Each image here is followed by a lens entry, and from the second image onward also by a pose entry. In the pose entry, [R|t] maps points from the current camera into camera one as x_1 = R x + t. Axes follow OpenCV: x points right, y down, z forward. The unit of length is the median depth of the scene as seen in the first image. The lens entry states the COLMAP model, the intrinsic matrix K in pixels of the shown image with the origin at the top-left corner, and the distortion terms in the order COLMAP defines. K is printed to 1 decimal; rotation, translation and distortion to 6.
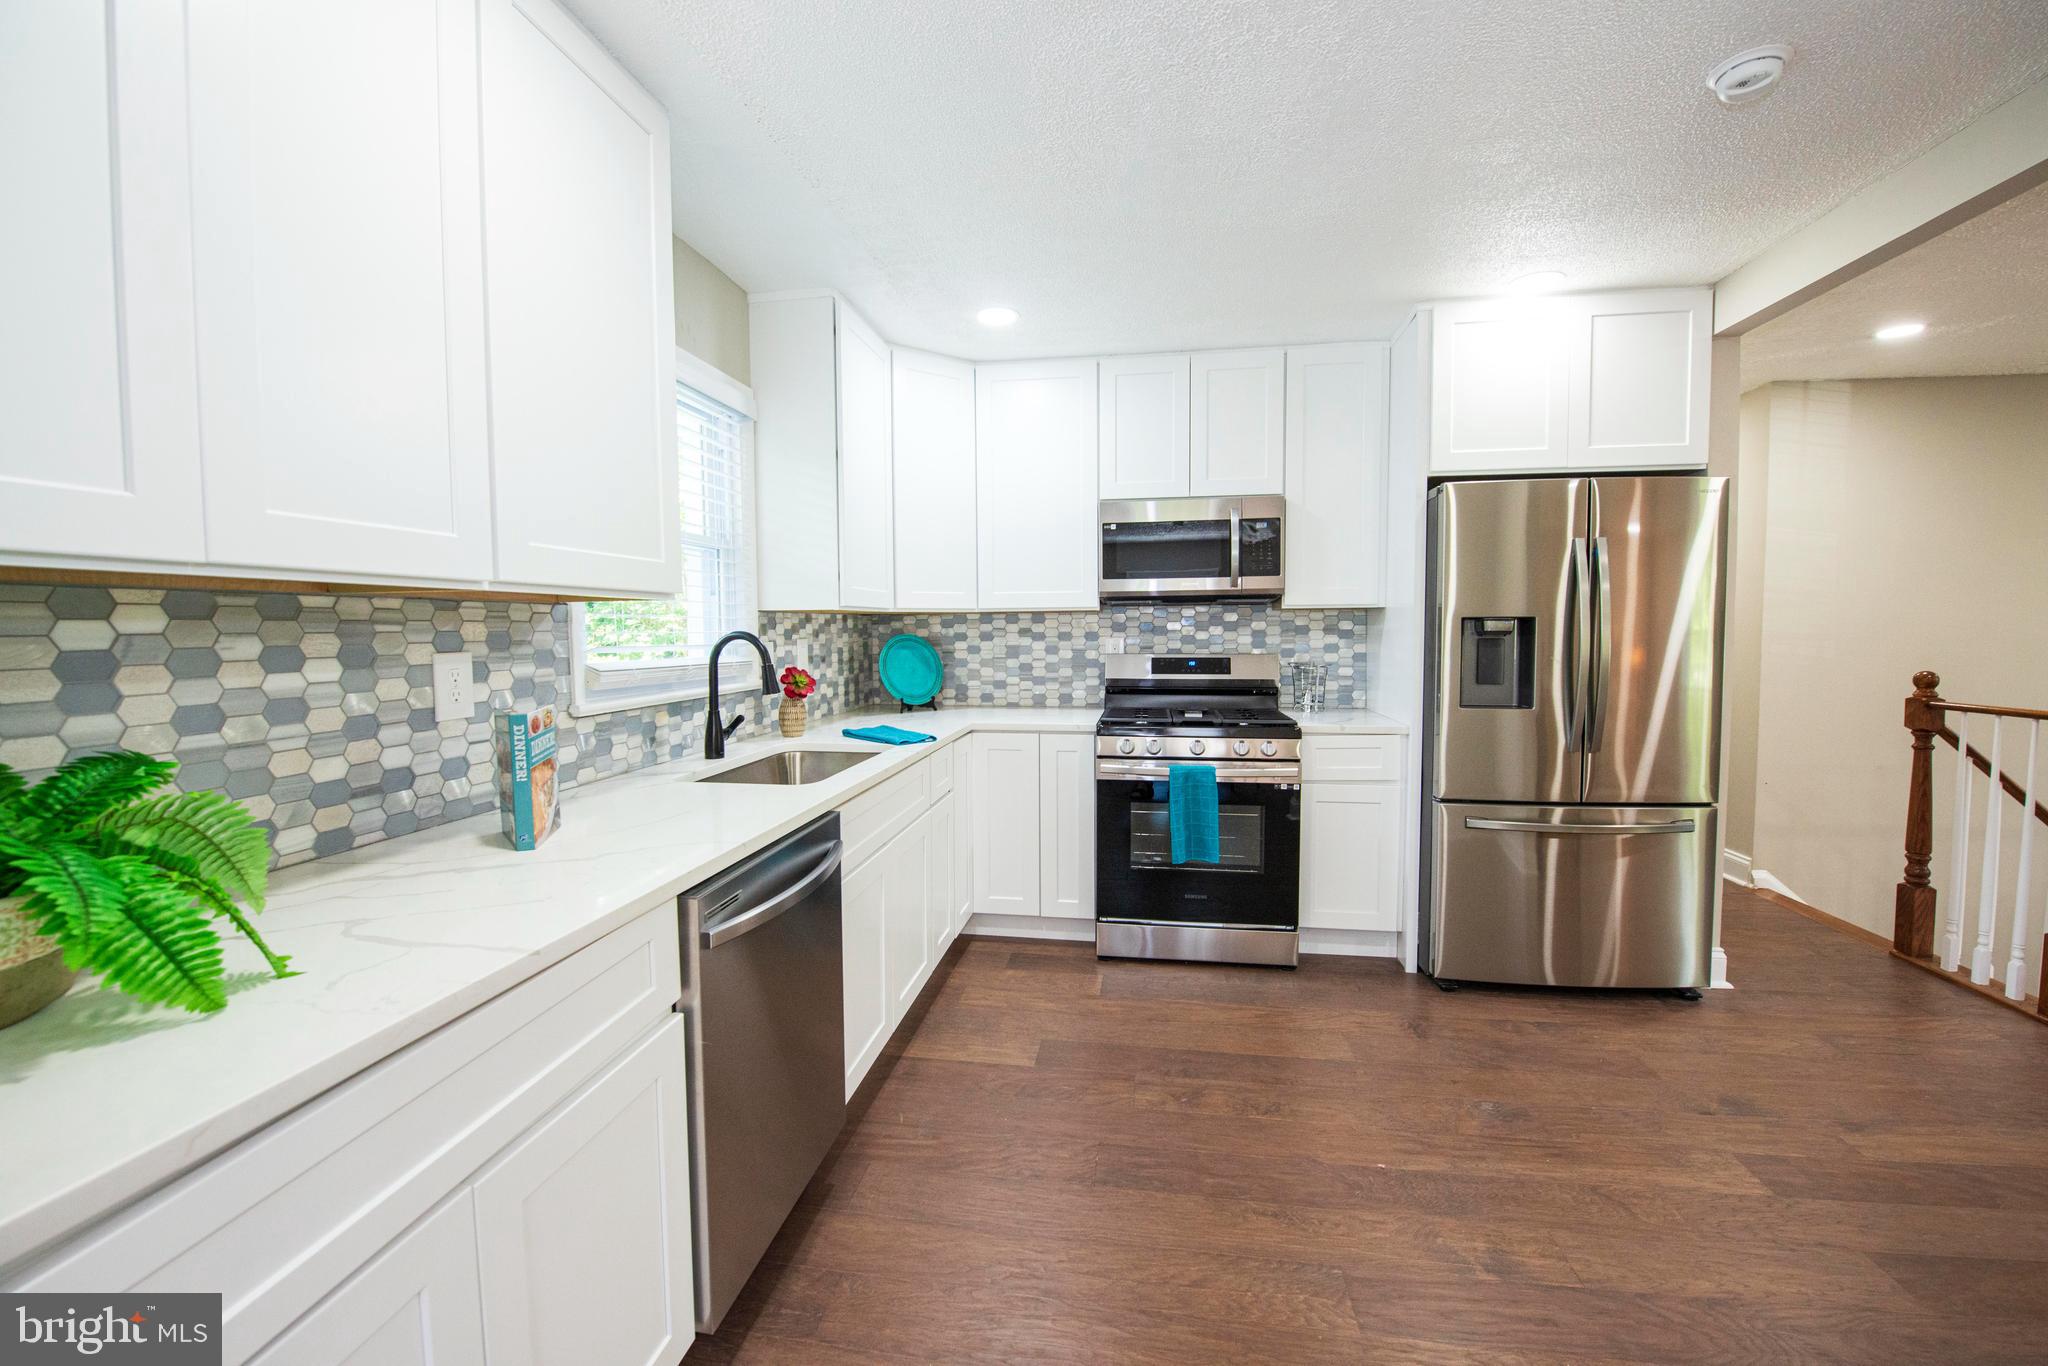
lens RADIAL K [[828.0, 0, 1033.3], [0, 828.0, 688.8], [0, 0, 1]] dist [-0.016184, -0.001901]
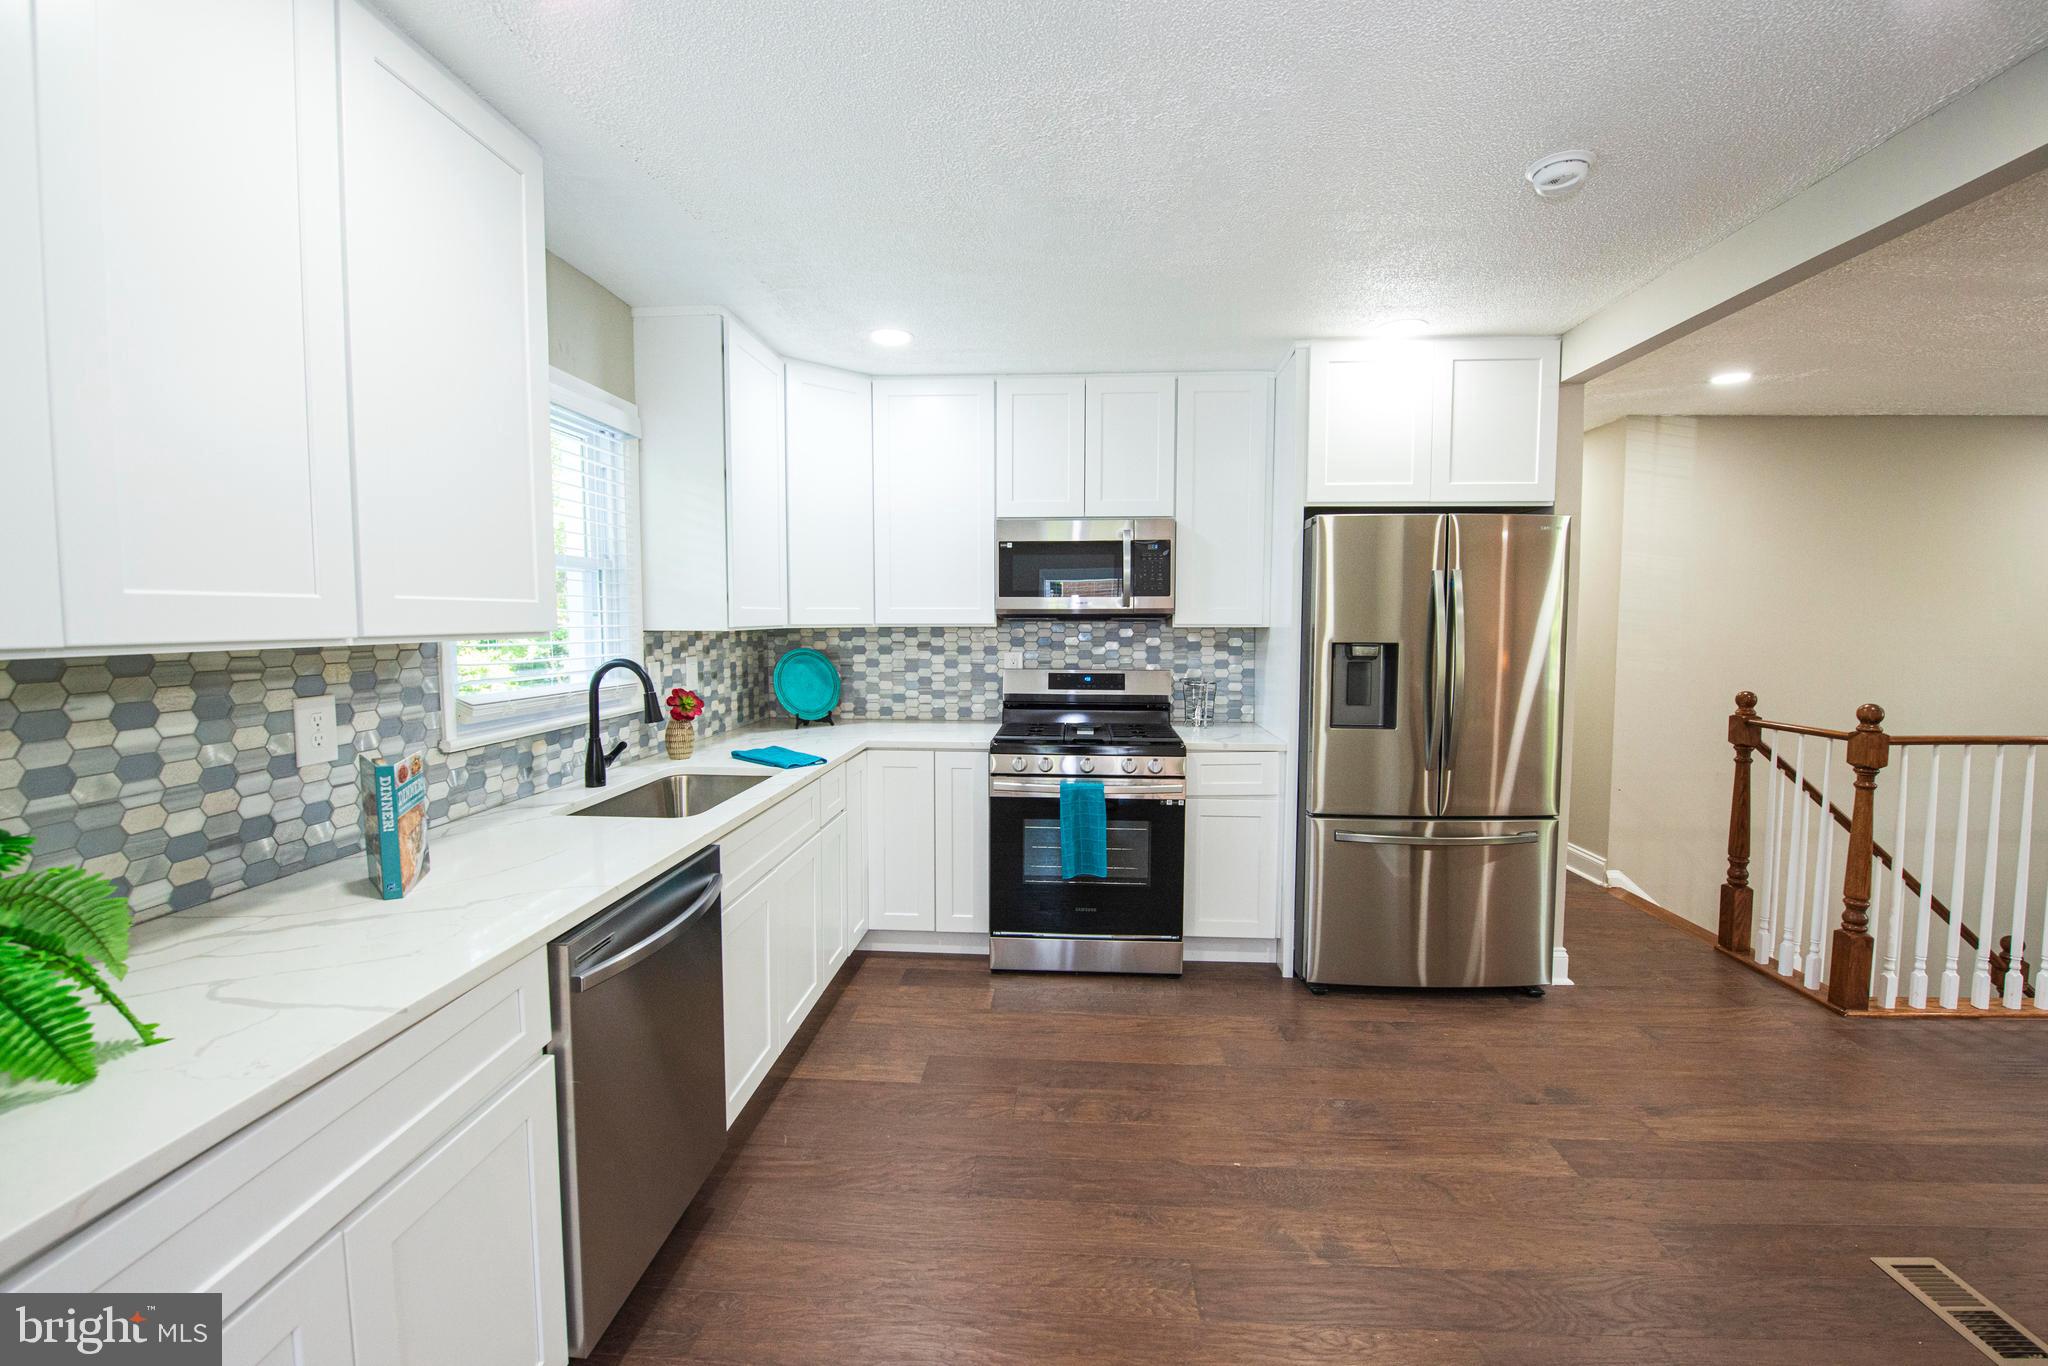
lens RADIAL K [[860.5, 0, 1038.5], [0, 860.5, 684.5], [0, 0, 1]] dist [-0.016743, -0.001359]
pose [[0.995582, 0.001486, 0.093887, 0.057901], [-0.002272, 0.999963, 0.008269, -0.058854], [-0.093872, -0.008446, 0.995548, -0.089723]]
